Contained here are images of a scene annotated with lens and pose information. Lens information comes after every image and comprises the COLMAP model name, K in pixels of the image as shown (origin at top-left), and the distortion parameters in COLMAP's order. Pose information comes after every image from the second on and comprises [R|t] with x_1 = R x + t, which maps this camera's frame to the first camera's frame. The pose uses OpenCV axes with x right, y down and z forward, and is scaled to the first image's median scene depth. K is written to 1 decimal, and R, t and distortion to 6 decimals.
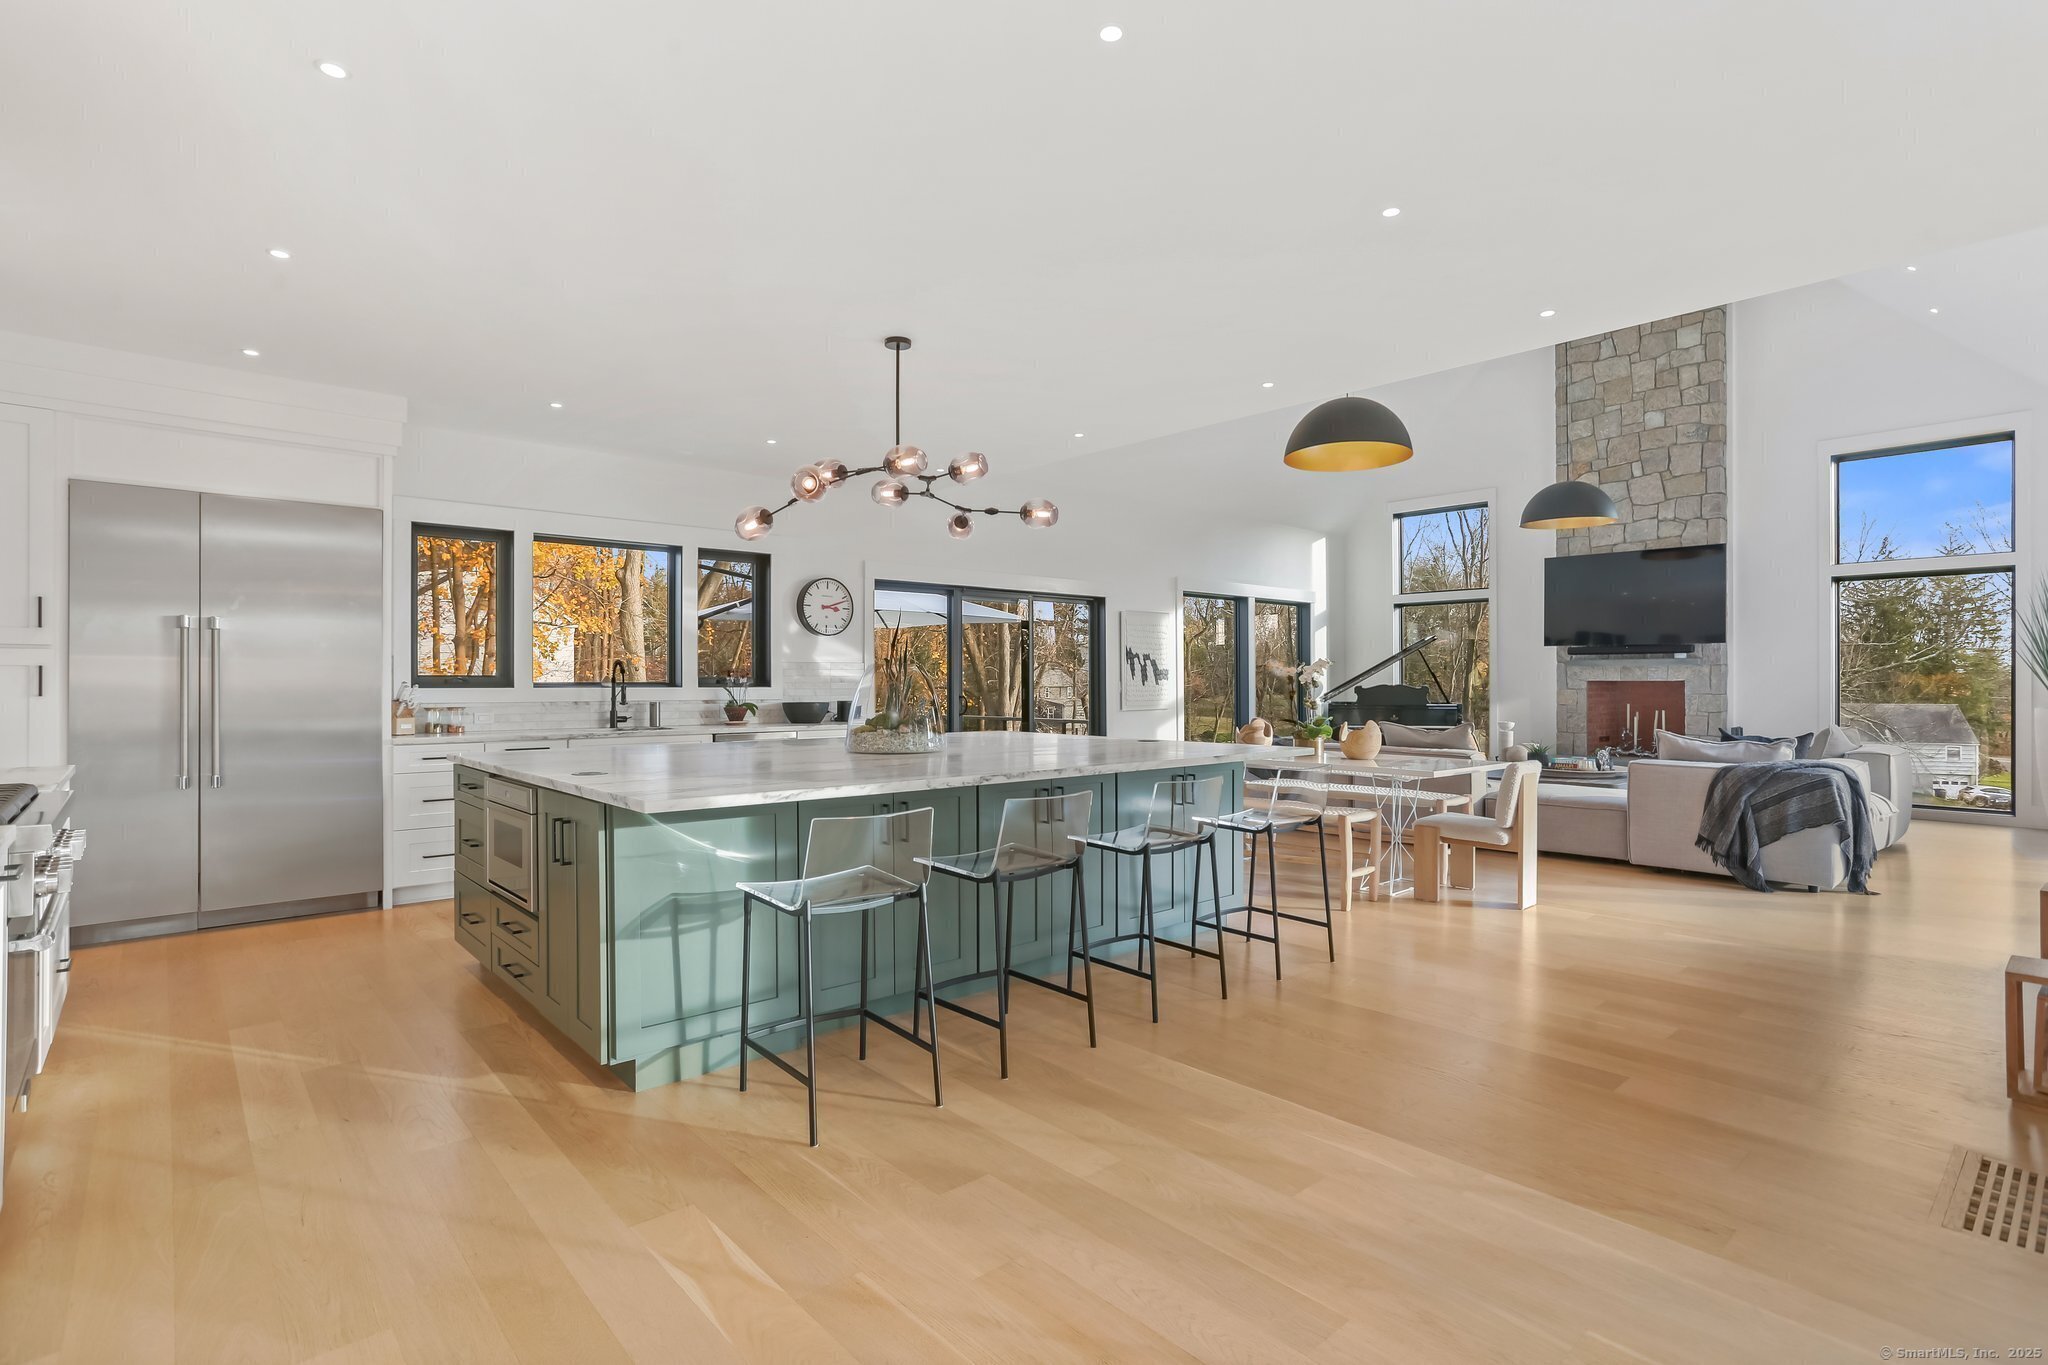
lens RADIAL K [[996.6, 0, 1017.9], [0, 996.6, 683.3], [0, 0, 1]] dist [-0.050875, 0.031335]
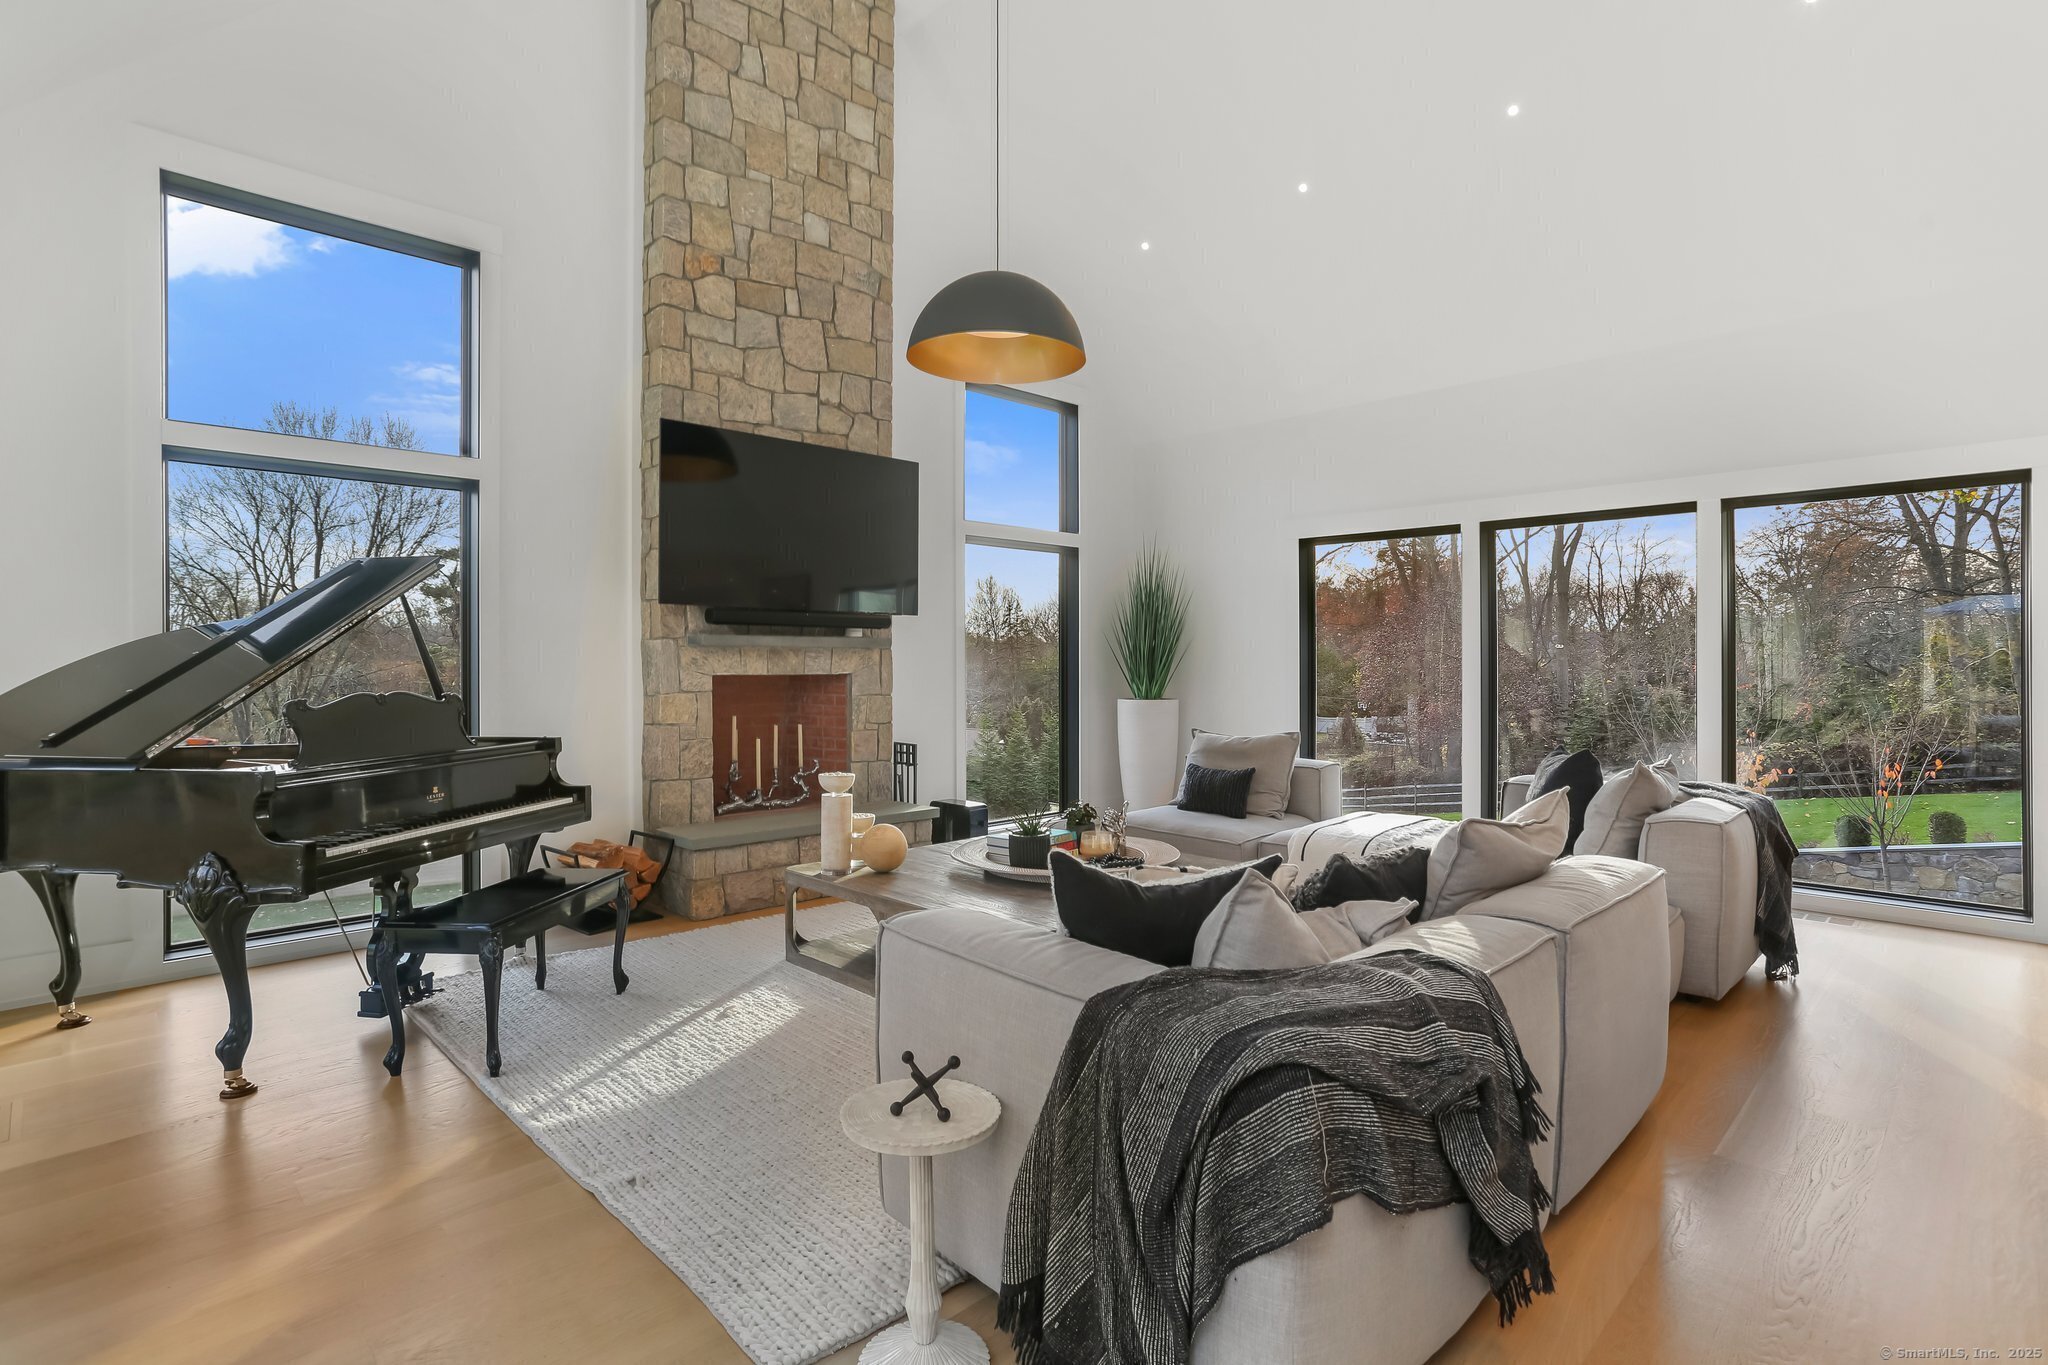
lens RADIAL K [[990.2, 0, 1023.6], [0, 990.2, 666.9], [0, 0, 1]] dist [-0.058094, 0.040166]
pose [[-0.043747, -0.000267, 0.999043, 0.075166], [0.005215, 0.999986, 0.000496, -0.008750], [-0.999029, 0.005232, -0.043745, 1.149313]]
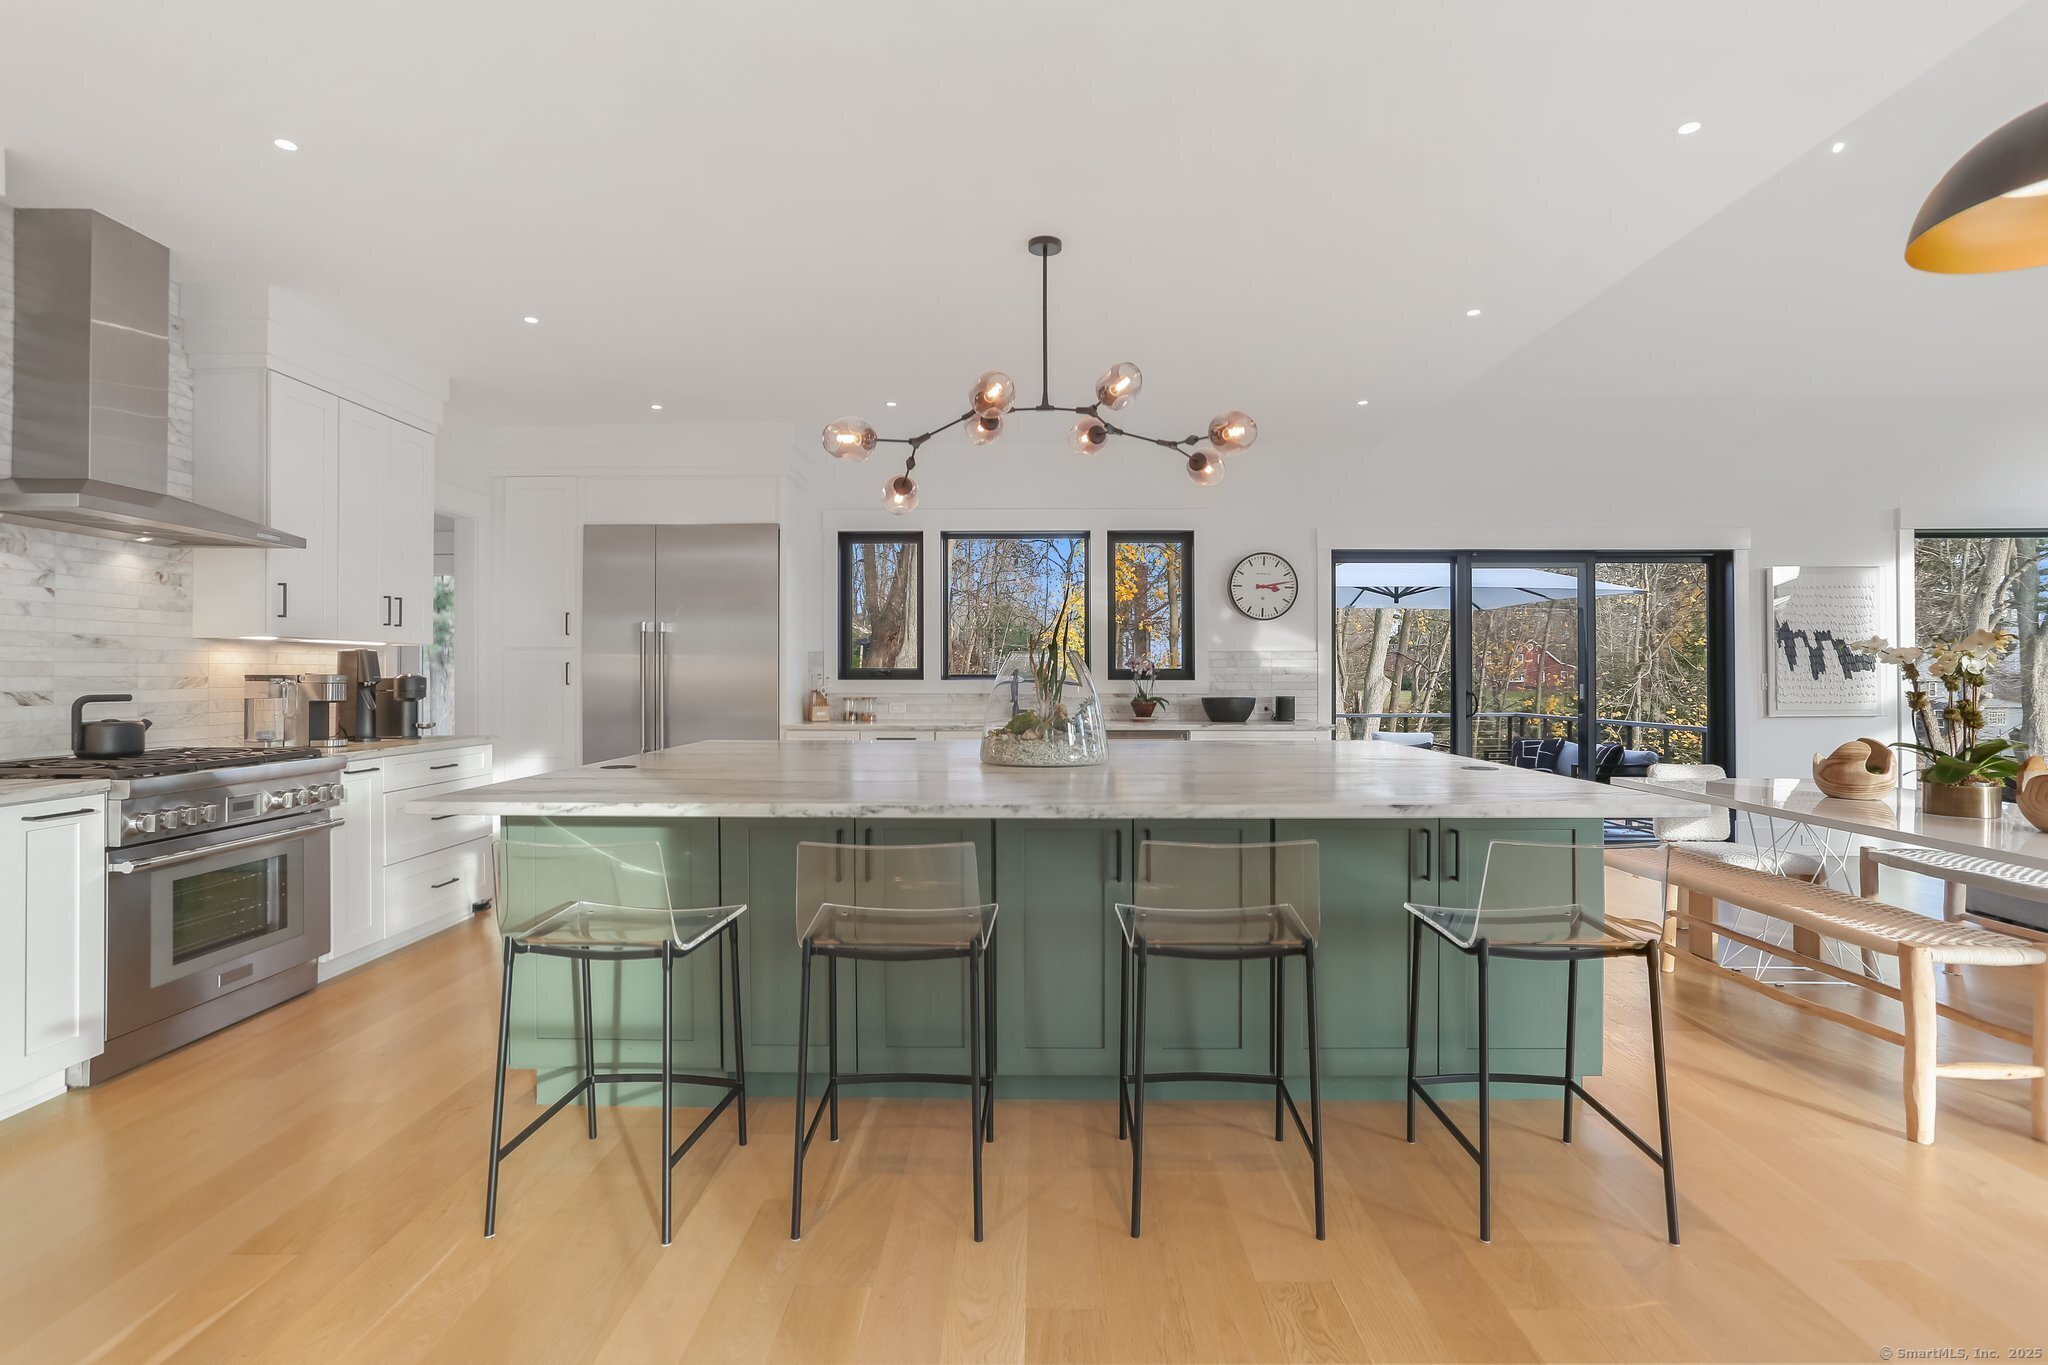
lens RADIAL K [[990.2, 0, 1023.6], [0, 990.2, 666.9], [0, 0, 1]] dist [-0.058094, 0.040166]
pose [[0.735293, -0.004385, -0.677735, 0.227150], [-0.001371, 0.999967, -0.007958, -0.000747], [0.677748, 0.006780, 0.735263, 0.235144]]
